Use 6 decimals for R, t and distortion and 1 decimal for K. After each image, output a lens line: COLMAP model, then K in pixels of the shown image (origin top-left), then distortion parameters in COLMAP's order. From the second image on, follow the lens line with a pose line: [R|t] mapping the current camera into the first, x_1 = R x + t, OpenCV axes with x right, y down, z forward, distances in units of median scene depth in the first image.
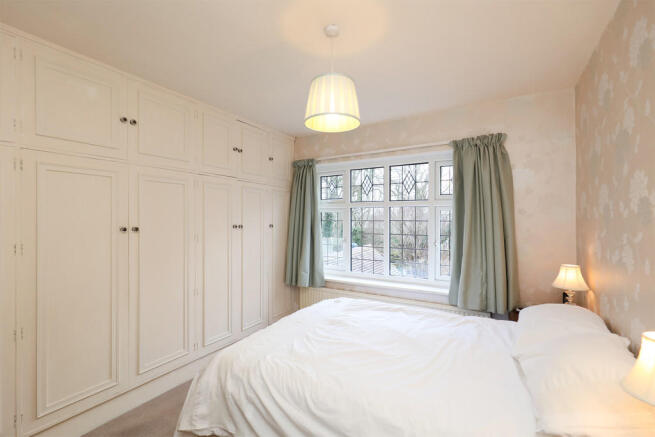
lens RADIAL K [[299.1, 0, 324.9], [0, 299.1, 218.7], [0, 0, 1]] dist [0.011885, -0.000289]
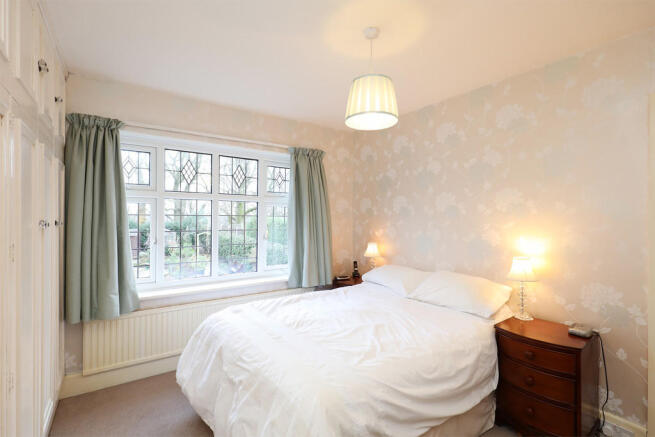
lens RADIAL K [[299.1, 0, 321.7], [0, 299.1, 219.1], [0, 0, 1]] dist [0.011885, -0.000289]
pose [[0.423326, -0.001865, 0.905975, -0.512379], [-0.010486, 0.999921, 0.006958, 0.008736], [-0.905917, -0.012445, 0.423273, 0.359108]]
